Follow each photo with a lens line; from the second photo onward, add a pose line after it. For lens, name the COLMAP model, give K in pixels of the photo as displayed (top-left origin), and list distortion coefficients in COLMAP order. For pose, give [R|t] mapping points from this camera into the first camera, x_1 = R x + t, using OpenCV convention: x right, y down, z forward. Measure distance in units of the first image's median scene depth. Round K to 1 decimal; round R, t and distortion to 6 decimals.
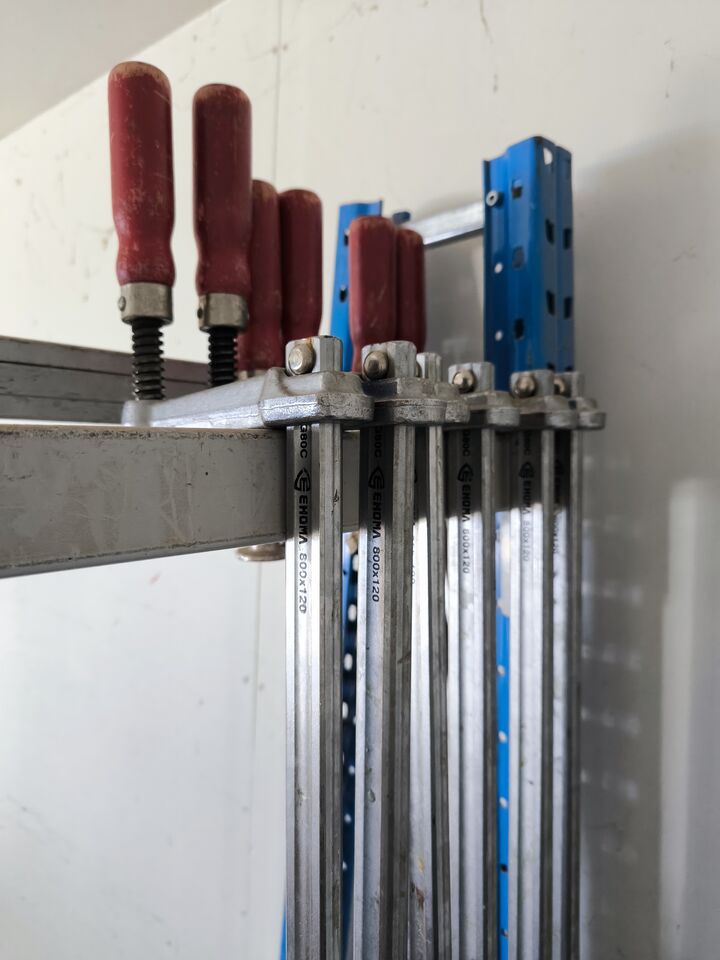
lens RADIAL K [[663.7, 0, 304.3], [0, 663.7, 483.8], [0, 0, 1]] dist [-0.005433, 0.000543]
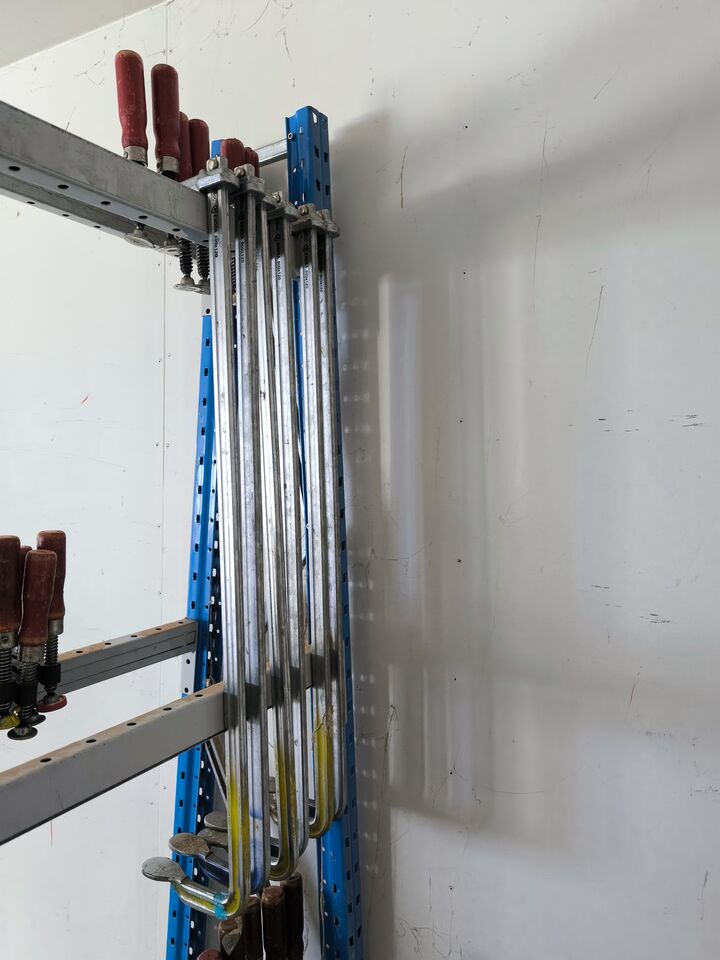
lens RADIAL K [[663.7, 0, 304.3], [0, 663.7, 483.8], [0, 0, 1]] dist [-0.005433, 0.000543]
pose [[0.974291, -0.031993, 0.223009, -0.201461], [0.035480, 0.999302, -0.011650, 0.817551], [-0.222481, 0.019263, 0.974747, -1.202704]]
